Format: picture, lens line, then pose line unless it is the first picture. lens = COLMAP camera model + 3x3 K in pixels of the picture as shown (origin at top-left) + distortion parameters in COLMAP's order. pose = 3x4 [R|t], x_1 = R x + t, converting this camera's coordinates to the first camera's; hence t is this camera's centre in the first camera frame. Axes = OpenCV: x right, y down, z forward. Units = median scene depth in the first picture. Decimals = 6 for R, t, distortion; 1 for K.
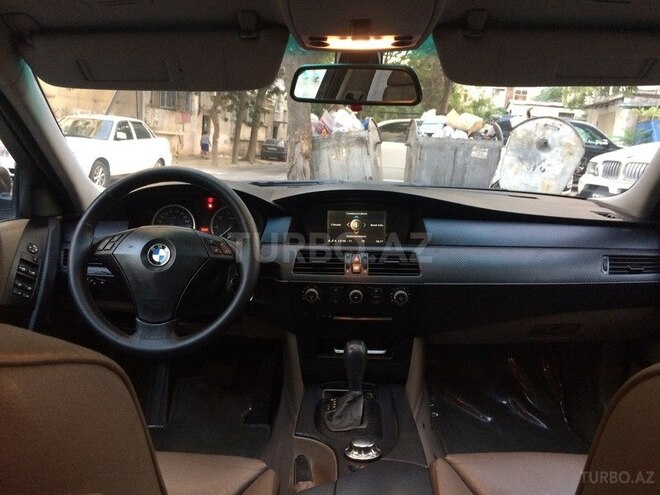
lens RADIAL K [[559.4, 0, 331.4], [0, 559.4, 246.7], [0, 0, 1]] dist [0.064703, -0.046835]
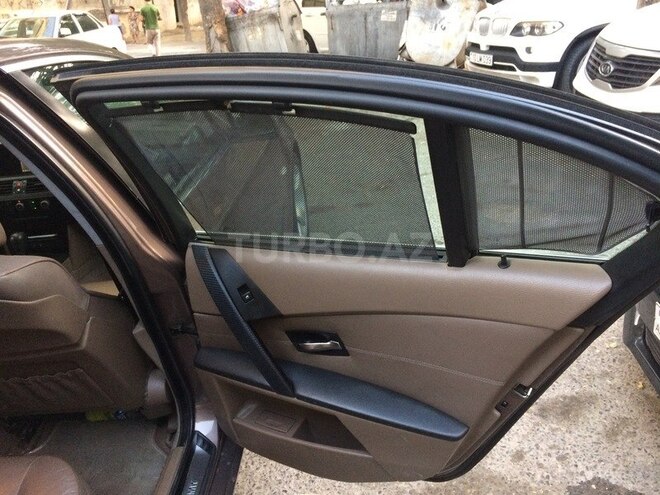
lens RADIAL K [[559.4, 0, 330.5], [0, 559.4, 246.2], [0, 0, 1]] dist [0.064703, -0.046835]
pose [[0.993293, -0.099971, -0.058102, 0.174922], [0.111009, 0.965091, 0.237225, -0.016533], [0.032358, -0.242084, 0.969716, -0.111266]]
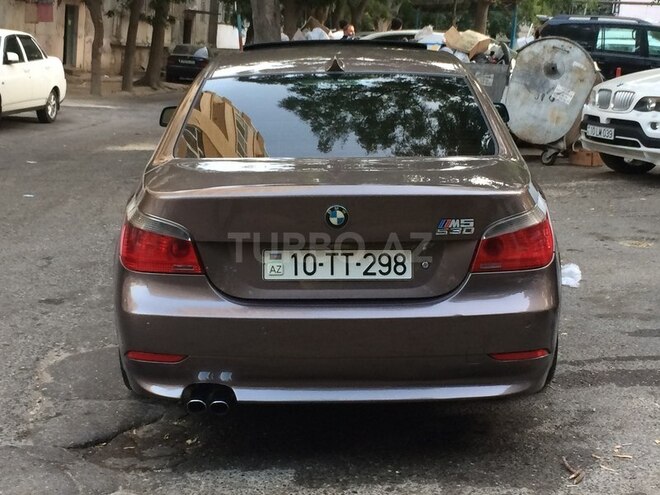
lens RADIAL K [[1187.7, 0, 329.3], [0, 1187.7, 247.9], [0, 0, 1]] dist [0.116910, 0.000000]
pose [[0.999281, -0.016790, 0.033982, -0.030019], [0.017127, 0.999807, -0.009670, 0.096793], [-0.033813, 0.010245, 0.999376, -0.759912]]
